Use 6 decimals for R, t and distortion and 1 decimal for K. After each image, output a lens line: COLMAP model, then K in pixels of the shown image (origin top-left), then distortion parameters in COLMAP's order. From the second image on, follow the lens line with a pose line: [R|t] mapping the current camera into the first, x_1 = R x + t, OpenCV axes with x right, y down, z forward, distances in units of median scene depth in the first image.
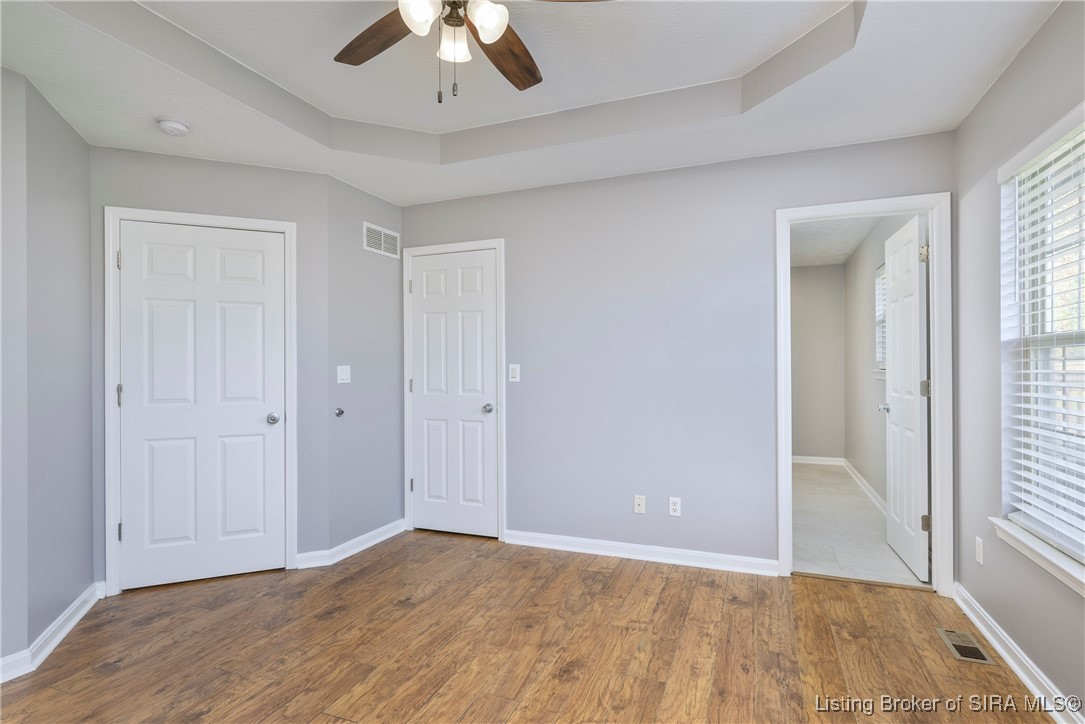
lens RADIAL K [[537.4, 0, 547.5], [0, 537.4, 365.0], [0, 0, 1]] dist [0.001749, -0.001206]
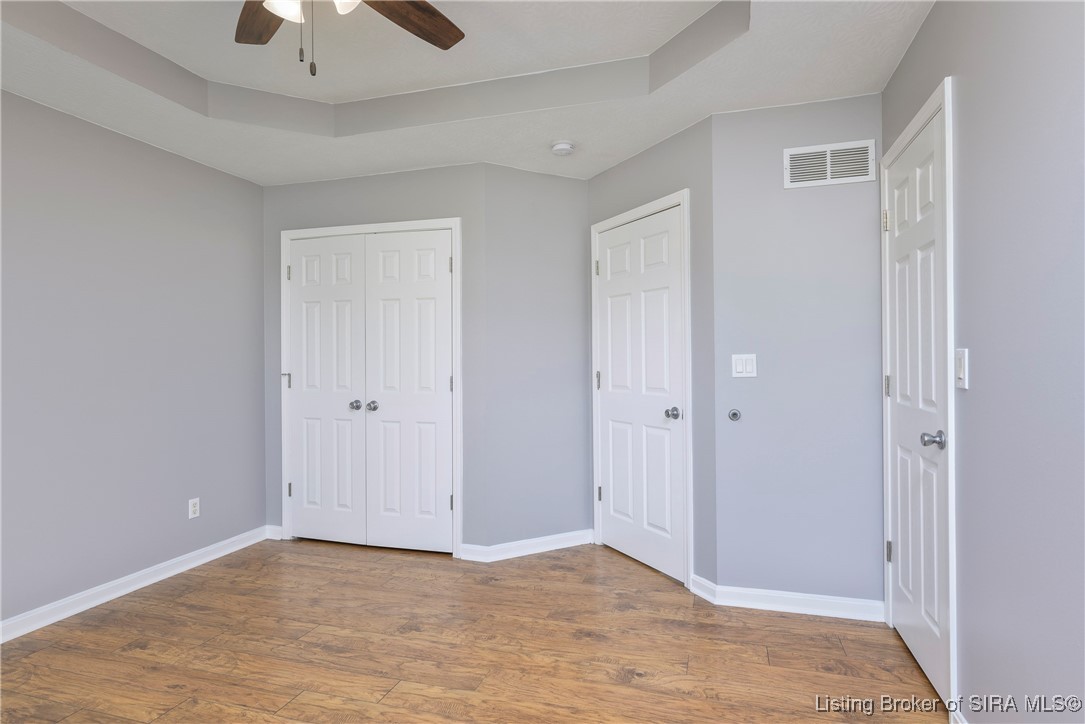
lens RADIAL K [[570.3, 0, 547.3], [0, 570.3, 364.1], [0, 0, 1]] dist [-0.003933, -0.000769]
pose [[0.088514, 0.000811, -0.996075, 0.523361], [0.008875, 0.999959, 0.001603, 0.015548], [0.996035, -0.008982, 0.088504, 0.860157]]
